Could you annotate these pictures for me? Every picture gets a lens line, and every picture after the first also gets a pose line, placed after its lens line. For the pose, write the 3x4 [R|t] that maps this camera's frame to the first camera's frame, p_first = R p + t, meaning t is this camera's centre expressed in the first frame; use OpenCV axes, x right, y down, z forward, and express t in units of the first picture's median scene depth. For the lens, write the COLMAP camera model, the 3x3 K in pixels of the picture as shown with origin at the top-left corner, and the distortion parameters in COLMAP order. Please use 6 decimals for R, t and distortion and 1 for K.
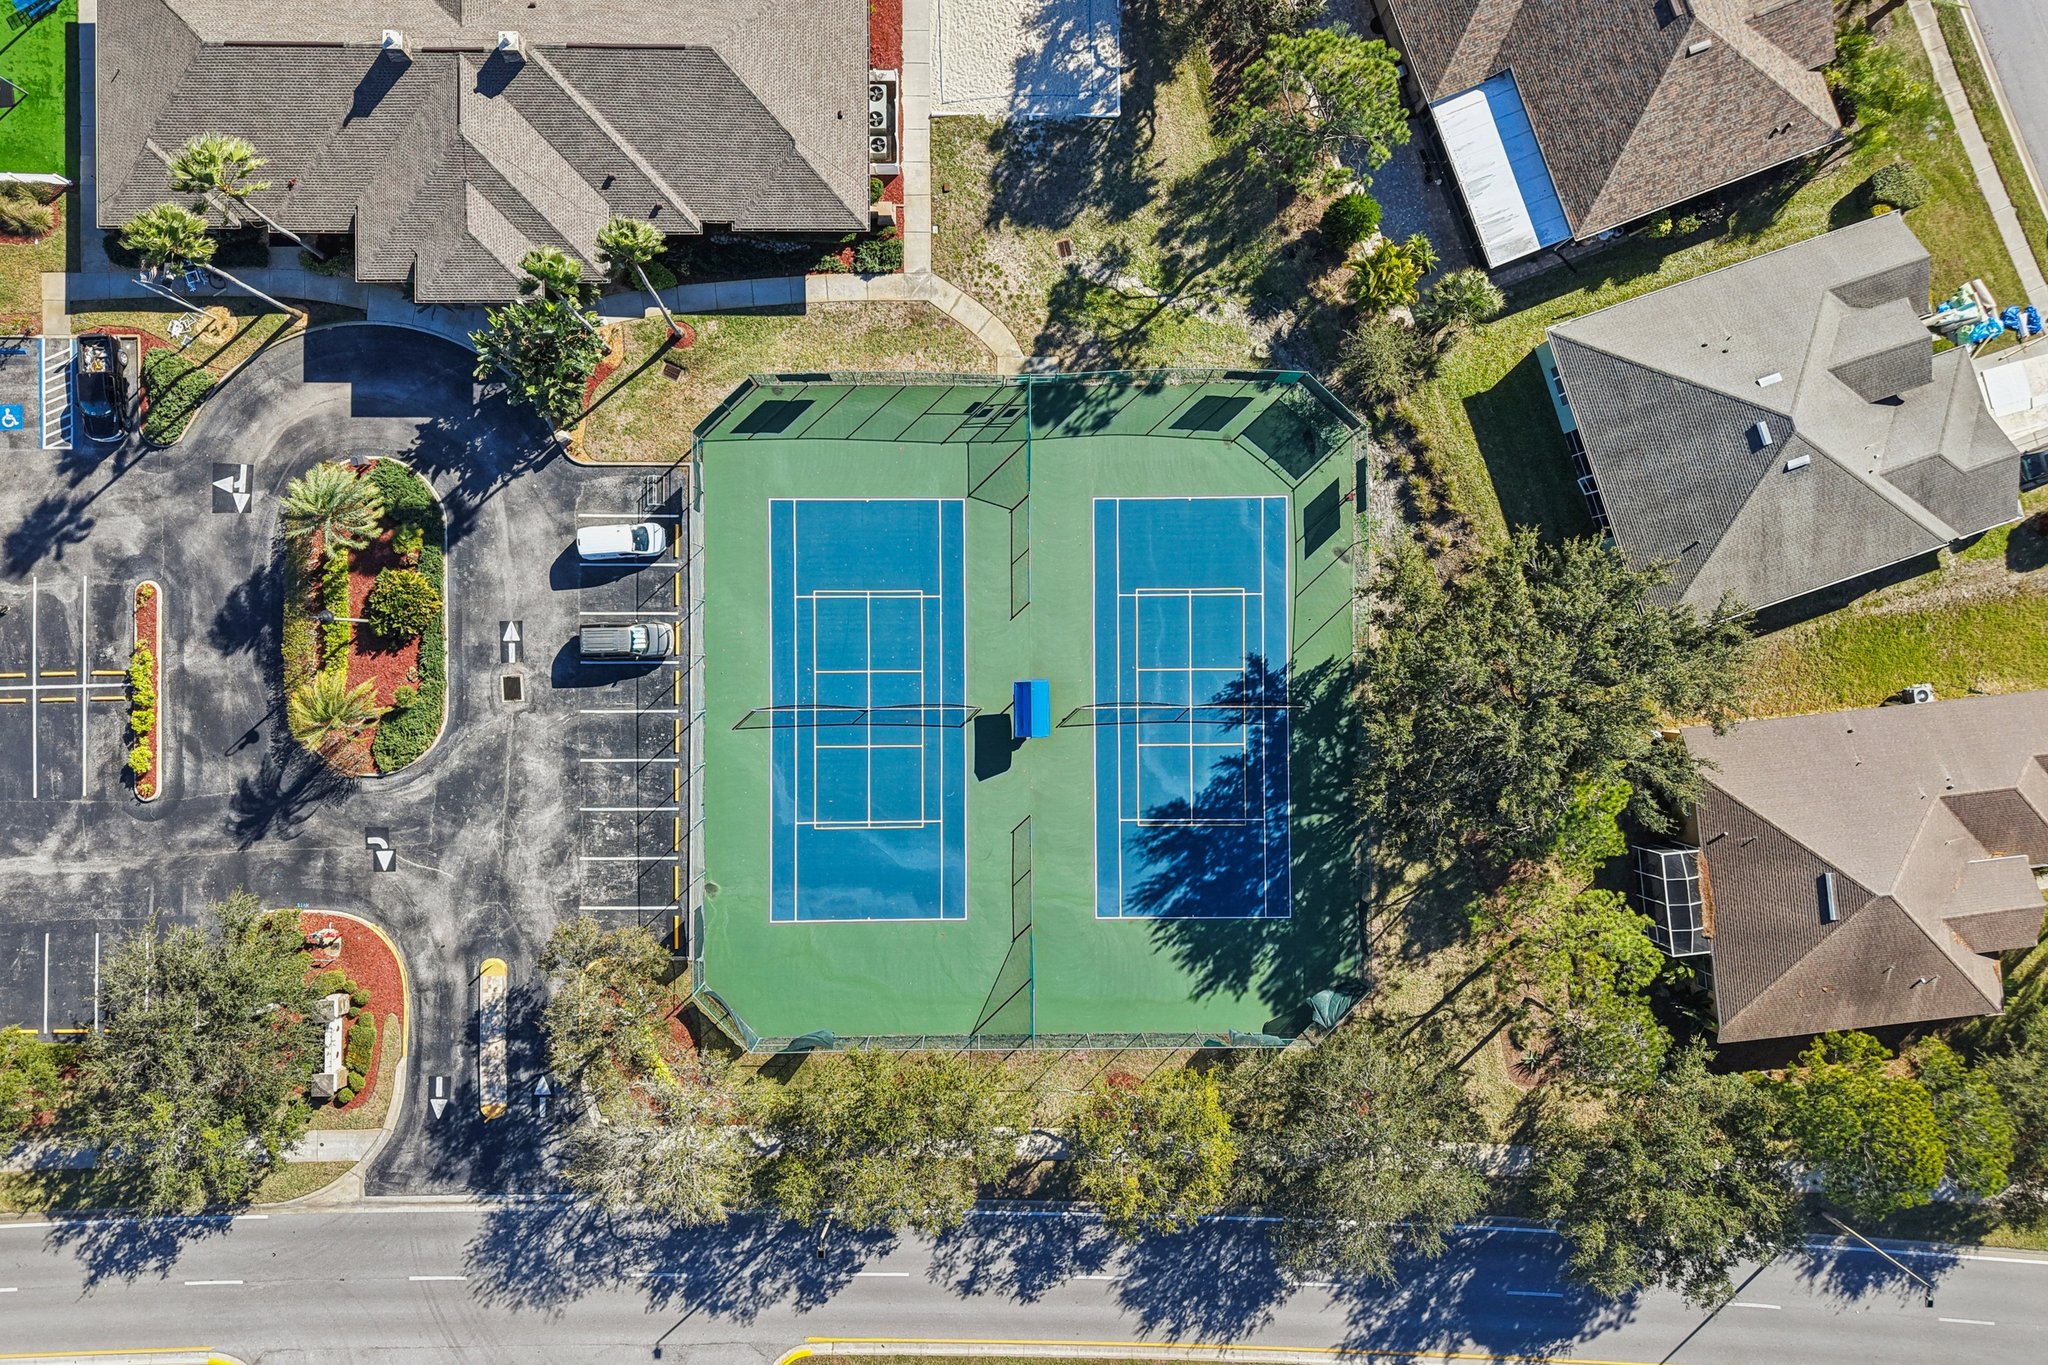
lens RADIAL K [[1453.5, 0, 1026.4], [0, 1453.5, 629.7], [0, 0, 1]] dist [0.025233, -0.035237]
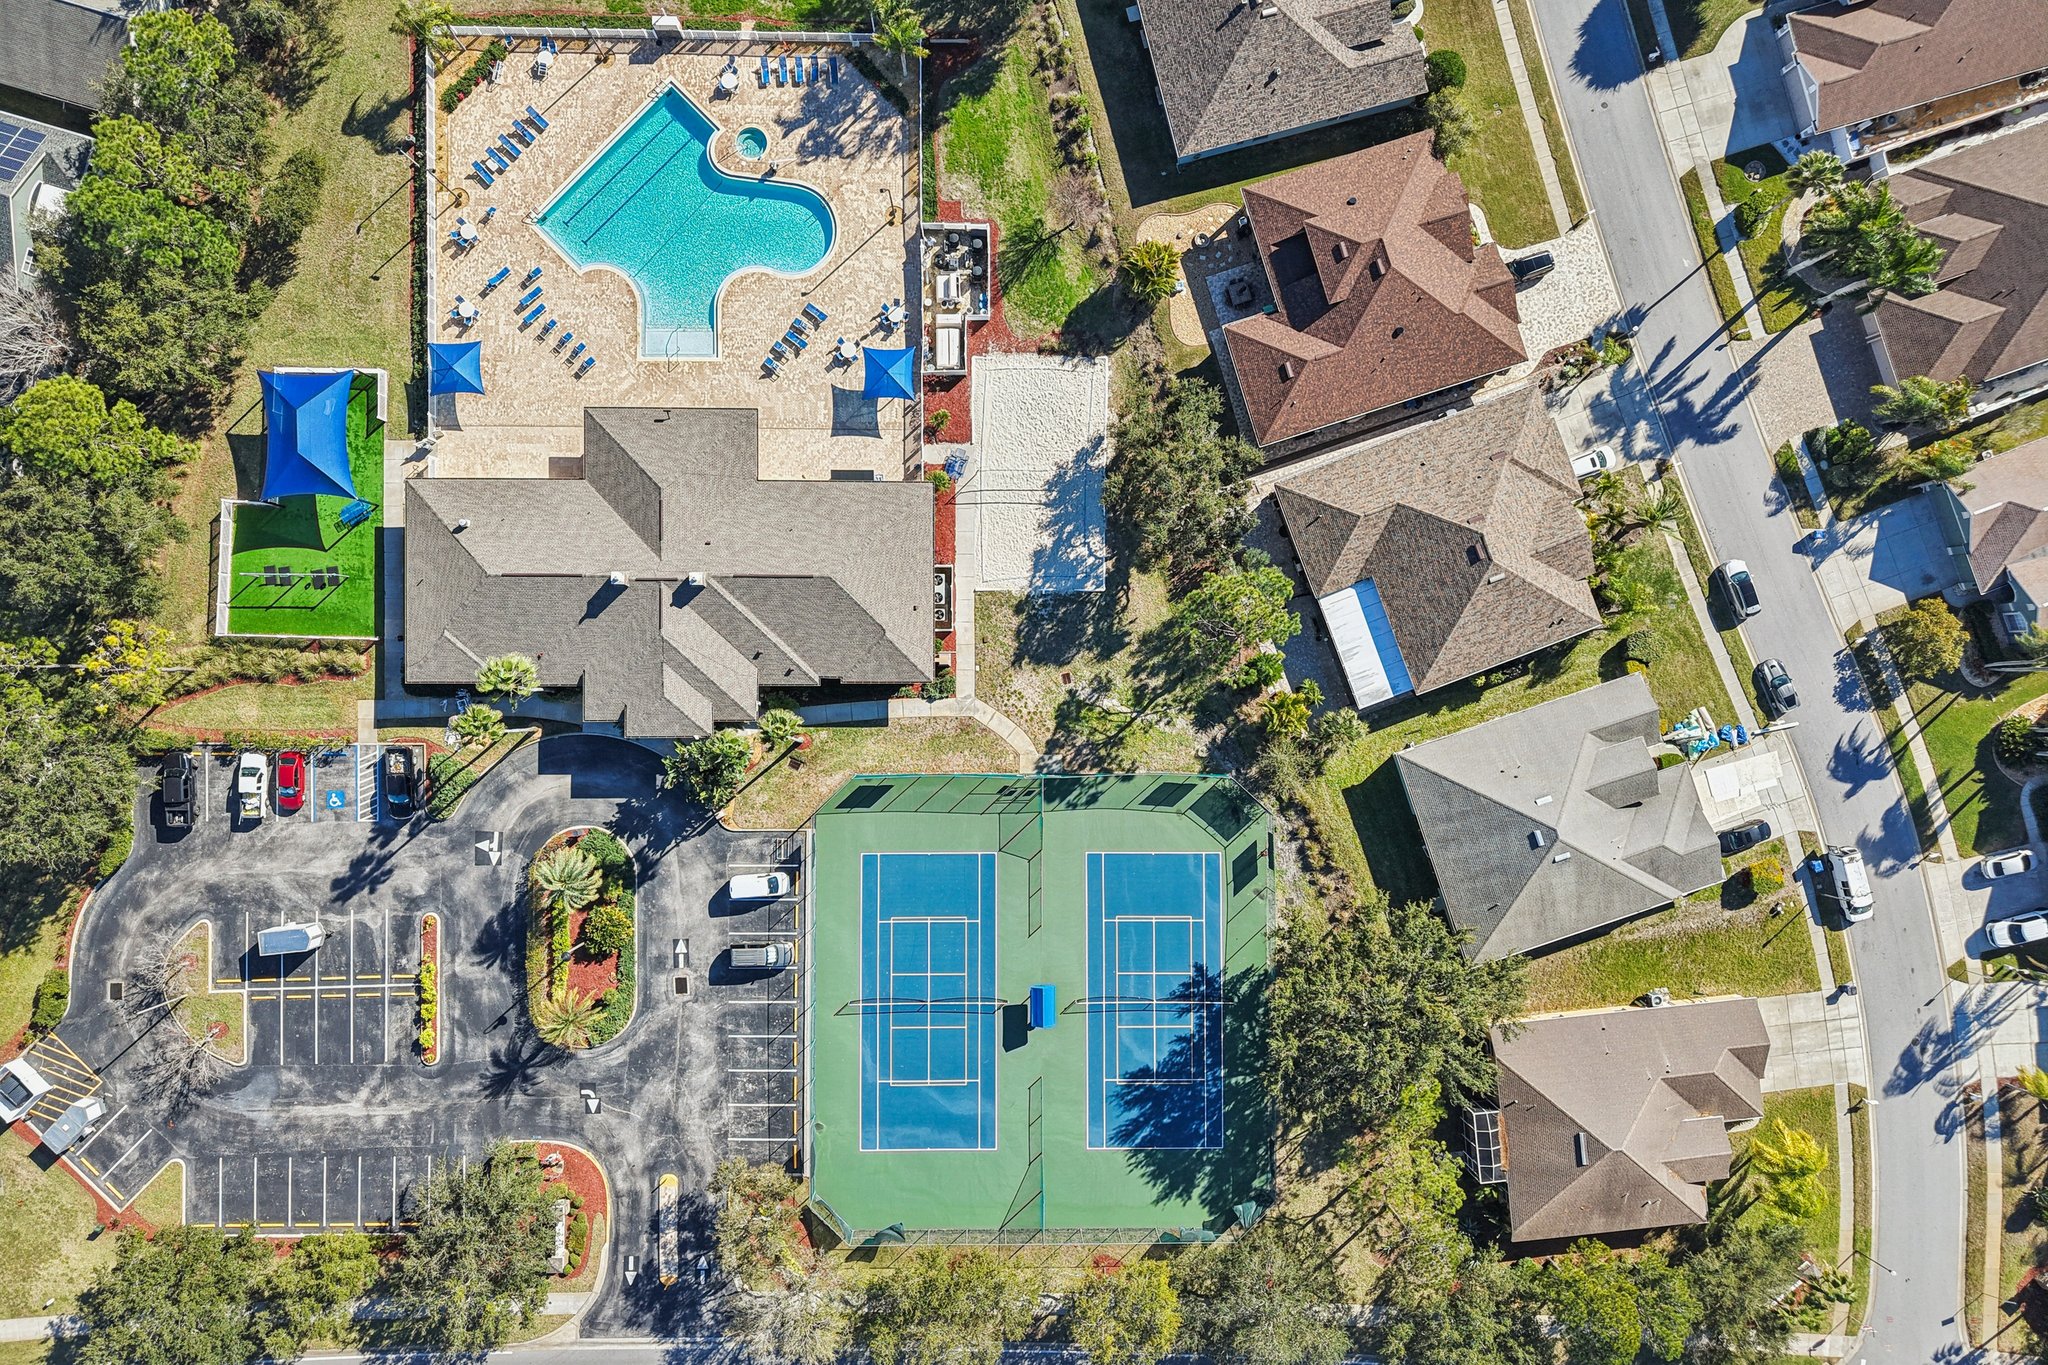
lens RADIAL K [[1392.8, 0, 1016.0], [0, 1392.8, 687.5], [0, 0, 1]] dist [0.035299, -0.061421]
pose [[0.999991, 0.004267, 0.000013, -0.023916], [-0.004267, 0.999954, 0.008604, -0.269705], [0.000024, -0.008604, 0.999963, -0.379721]]
